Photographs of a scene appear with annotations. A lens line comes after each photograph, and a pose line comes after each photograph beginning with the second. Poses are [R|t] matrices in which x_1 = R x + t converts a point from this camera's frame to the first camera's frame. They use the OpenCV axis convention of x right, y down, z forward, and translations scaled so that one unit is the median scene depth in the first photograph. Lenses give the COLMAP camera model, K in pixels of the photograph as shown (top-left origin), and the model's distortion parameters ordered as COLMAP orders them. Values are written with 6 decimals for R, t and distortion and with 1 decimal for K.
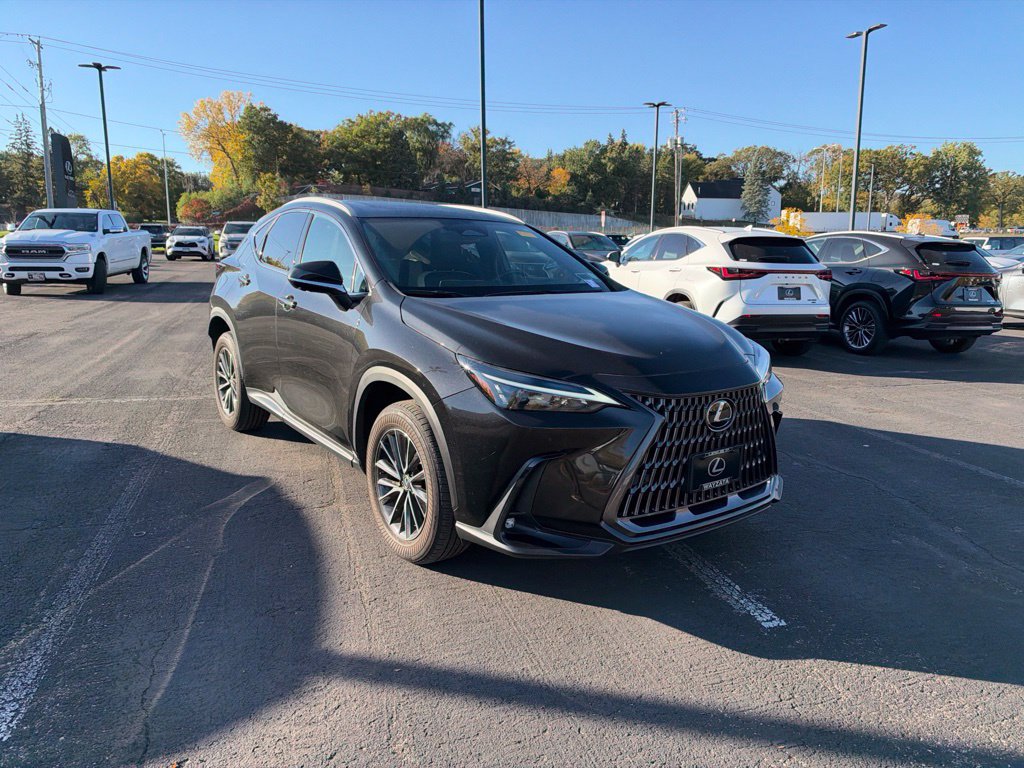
lens RADIAL K [[744.2, 0, 517.4], [0, 744.2, 376.8], [0, 0, 1]] dist [0.004867, -0.019543]
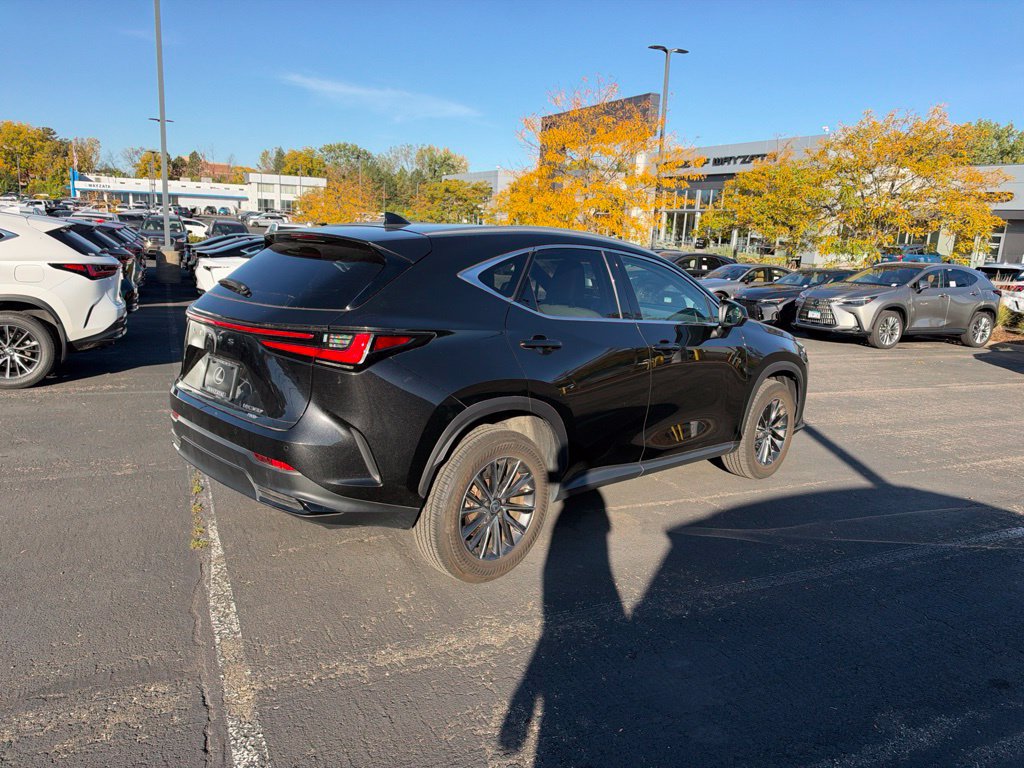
lens RADIAL K [[744.2, 0, 518.8], [0, 744.2, 382.0], [0, 0, 1]] dist [0.004867, -0.019543]
pose [[-0.152720, -0.209833, 0.965736, -0.332465], [0.122657, 0.965619, 0.229204, -0.081822], [-0.980628, 0.153459, -0.121732, 0.354259]]
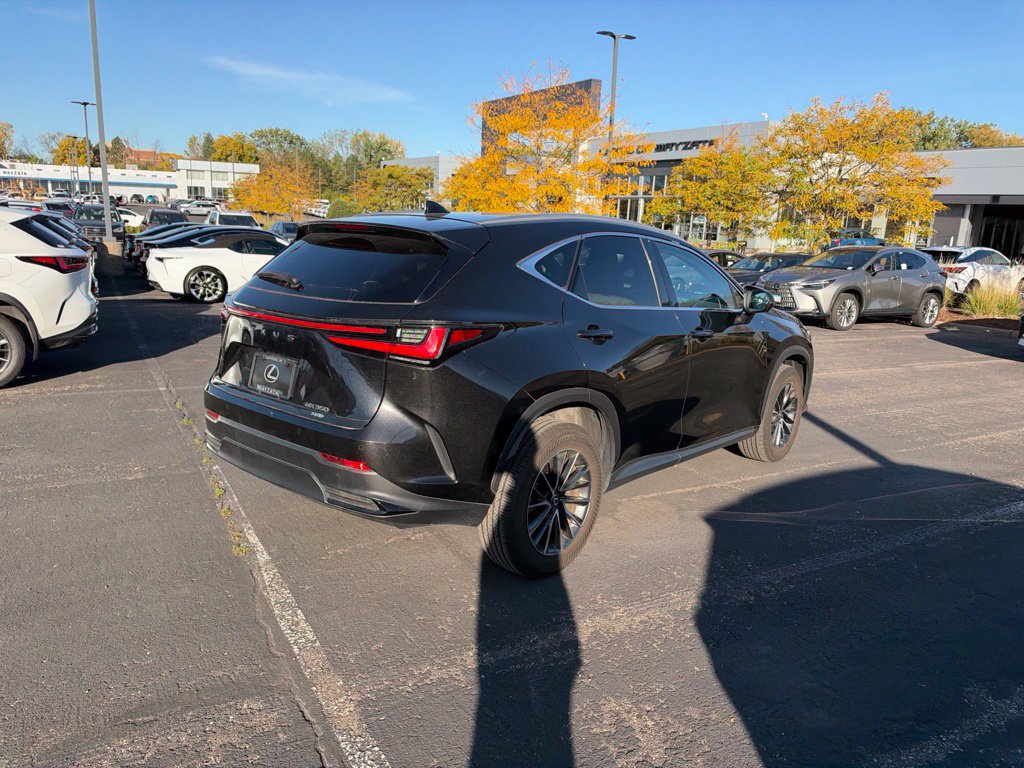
lens RADIAL K [[744.2, 0, 517.9], [0, 744.2, 383.1], [0, 0, 1]] dist [0.004867, -0.019543]
pose [[-0.232050, -0.223258, 0.946736, -0.321952], [0.125748, 0.958250, 0.256795, -0.086318], [-0.964541, 0.178640, -0.194288, 0.386279]]
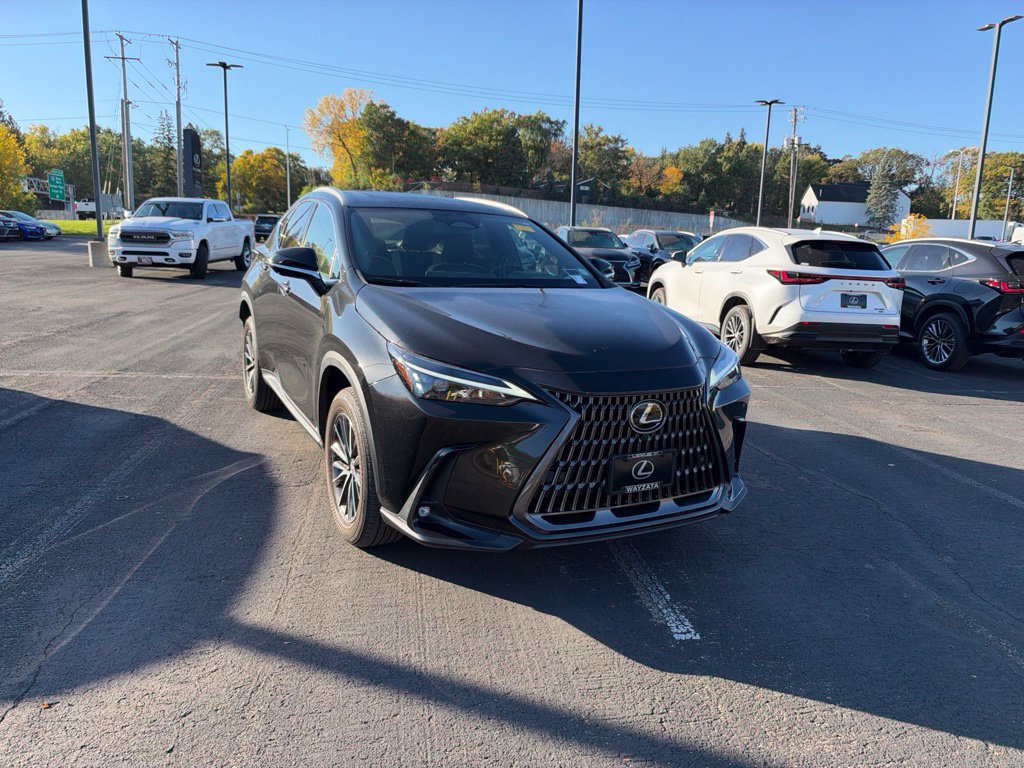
lens RADIAL K [[744.2, 0, 519.2], [0, 744.2, 385.4], [0, 0, 1]] dist [0.004867, -0.019543]
pose [[0.989384, 0.053239, -0.135223, 0.043626], [-0.051540, 0.998542, 0.016036, 0.000705], [0.135879, -0.008896, 0.990685, 0.003928]]
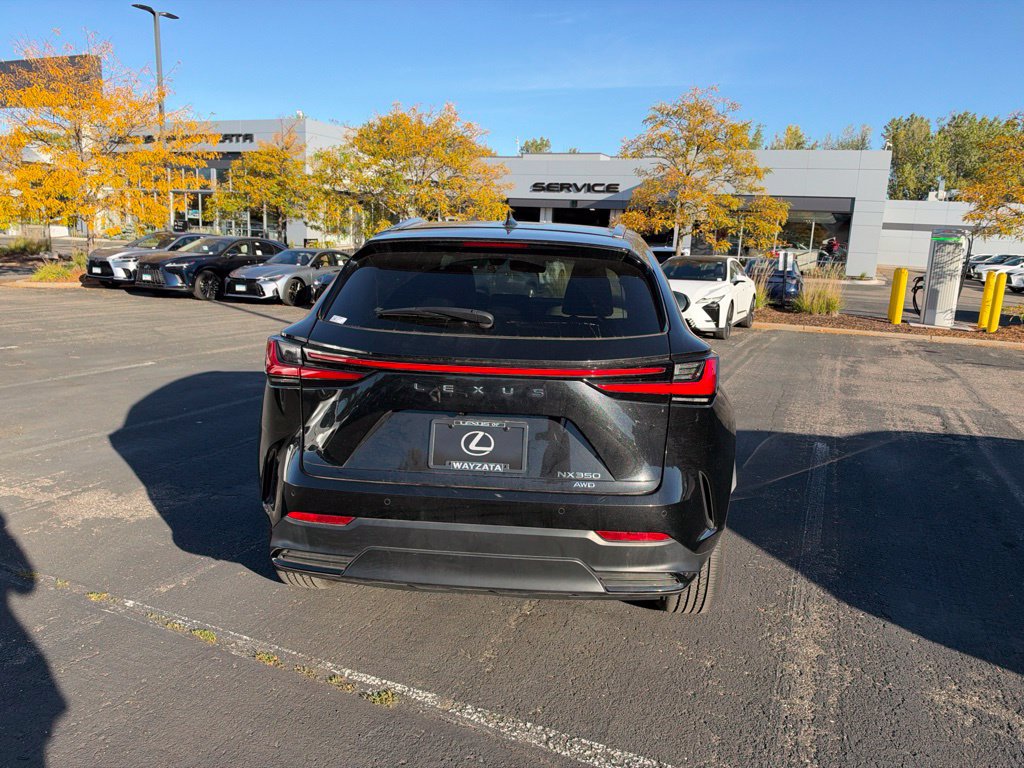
lens RADIAL K [[744.2, 0, 522.4], [0, 744.2, 364.8], [0, 0, 1]] dist [0.004867, -0.019543]
pose [[-0.765016, -0.144847, 0.627510, -0.214723], [0.067380, 0.951029, 0.301669, -0.104663], [-0.640476, 0.273063, -0.717793, 0.506462]]
